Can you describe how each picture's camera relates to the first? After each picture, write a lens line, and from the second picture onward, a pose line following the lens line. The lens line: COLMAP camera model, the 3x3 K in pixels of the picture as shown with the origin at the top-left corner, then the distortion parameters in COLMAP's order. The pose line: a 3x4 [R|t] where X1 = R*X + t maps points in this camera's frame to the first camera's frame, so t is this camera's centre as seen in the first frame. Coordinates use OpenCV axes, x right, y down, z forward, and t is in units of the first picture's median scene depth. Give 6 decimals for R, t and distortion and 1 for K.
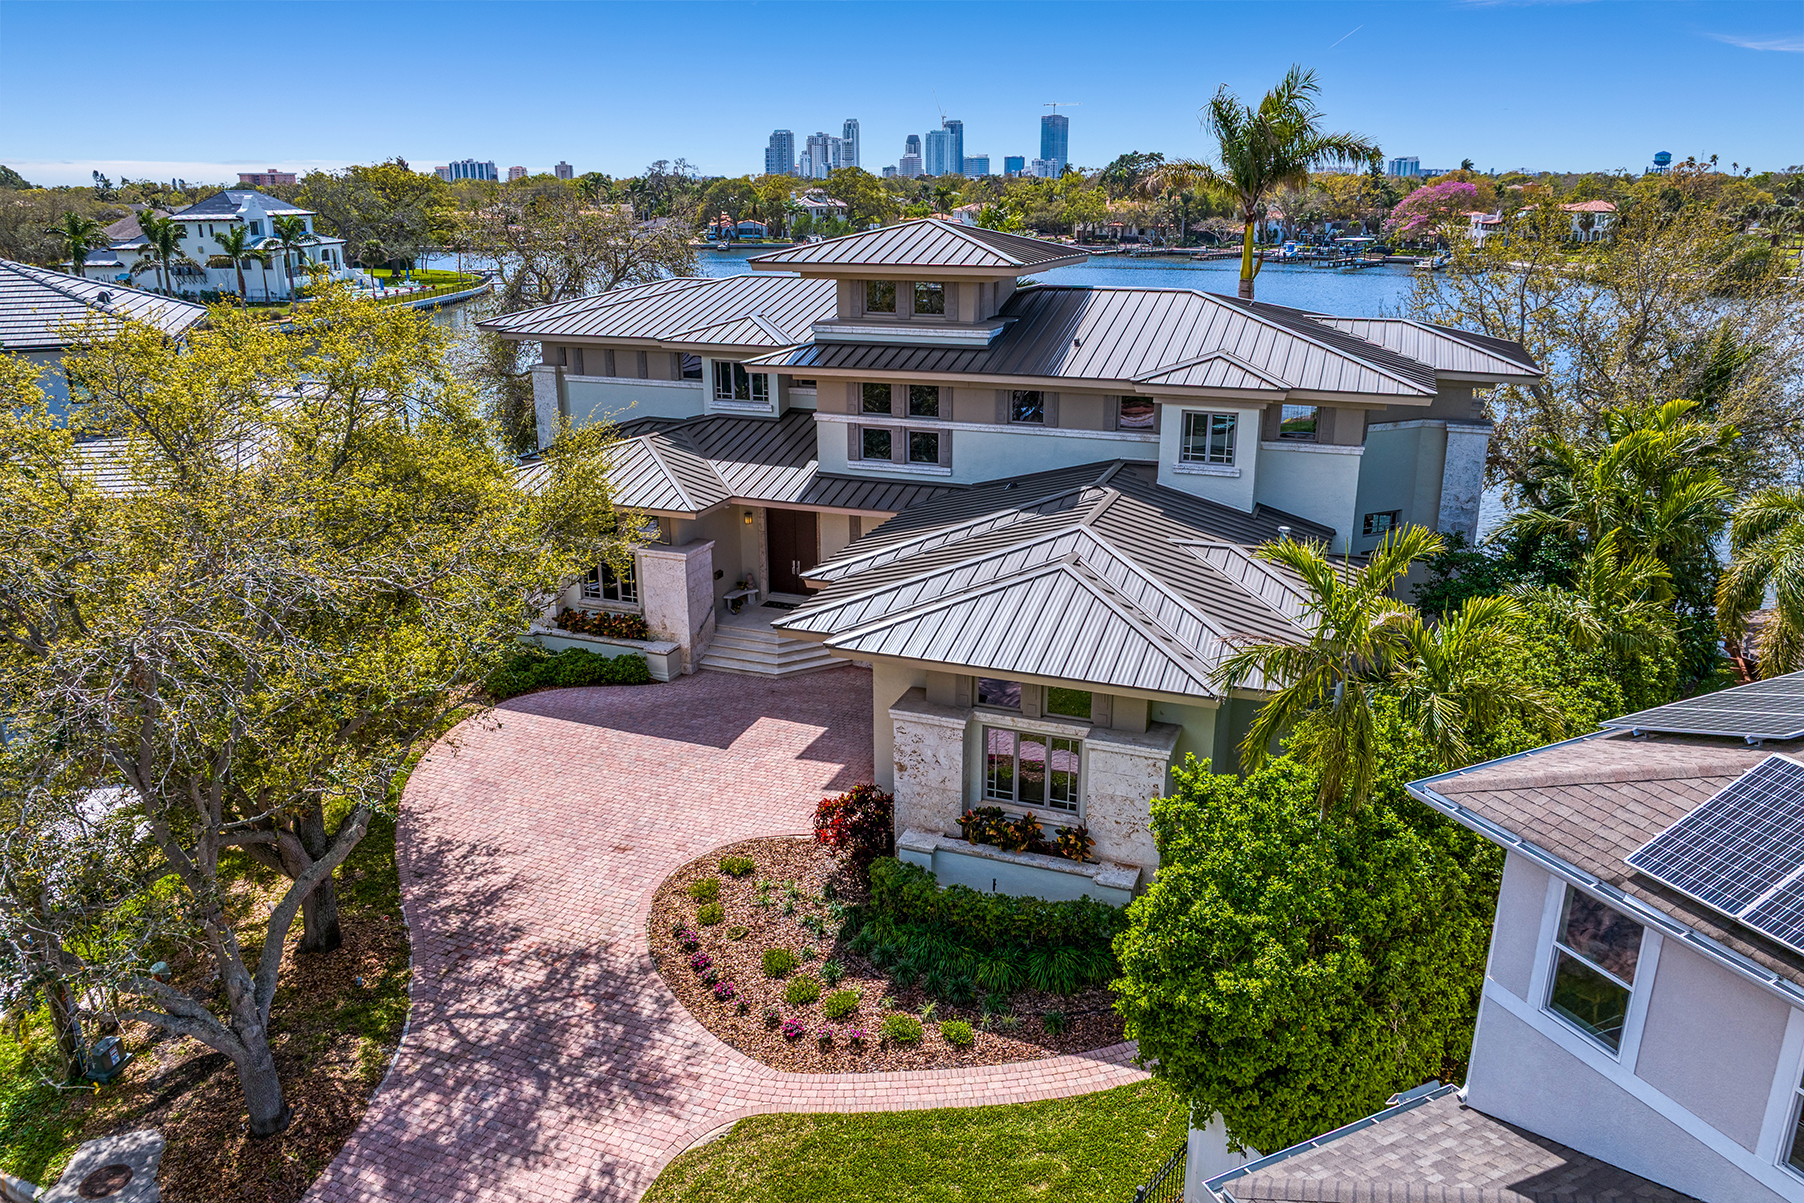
lens RADIAL K [[1261.2, 0, 902.0], [0, 1261.2, 601.5], [0, 0, 1]] dist [-0.036435, -0.000551]
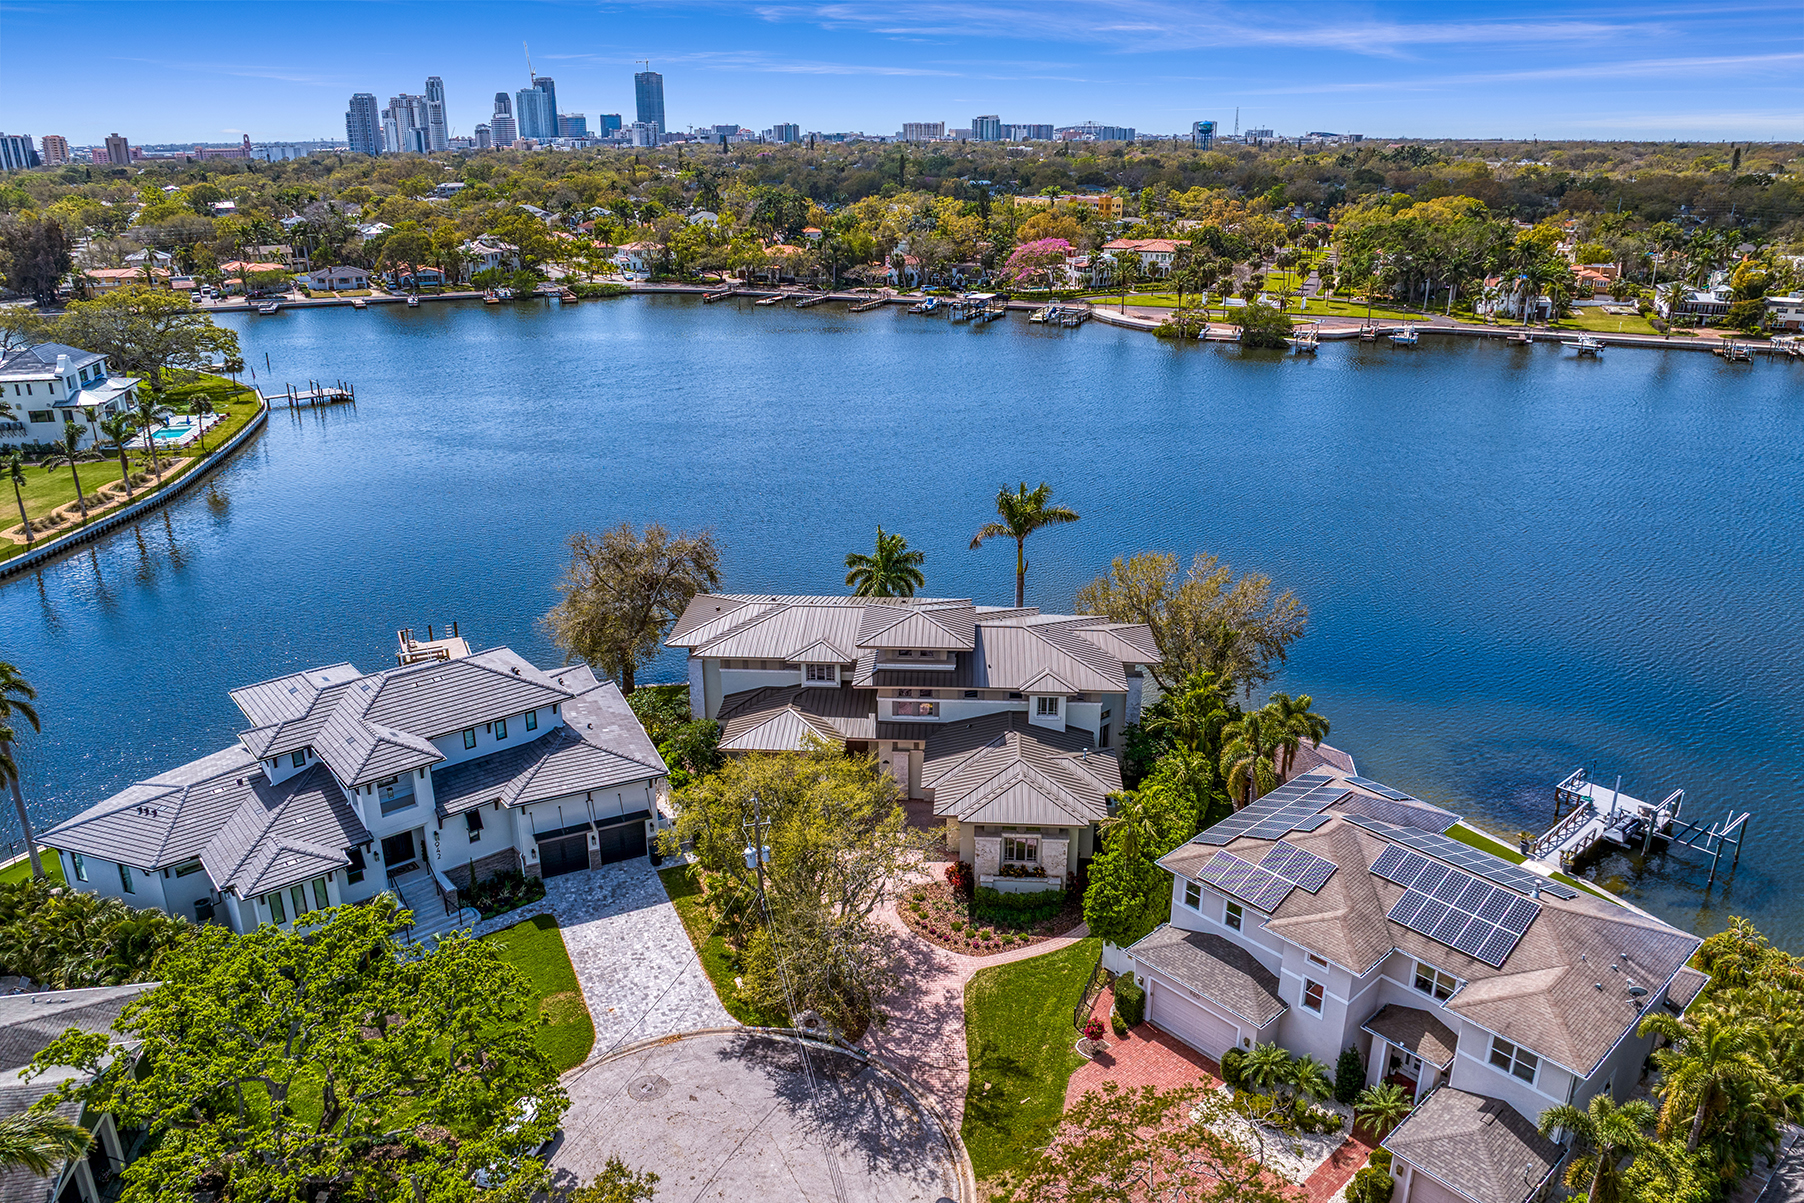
lens RADIAL K [[1261.2, 0, 902.0], [0, 1261.2, 601.5], [0, 0, 1]] dist [-0.036435, -0.000551]
pose [[0.953848, -0.103278, 0.281972, -0.779052], [0.091998, 0.994348, 0.052994, -0.522832], [-0.285851, -0.024608, 0.957958, -1.454296]]
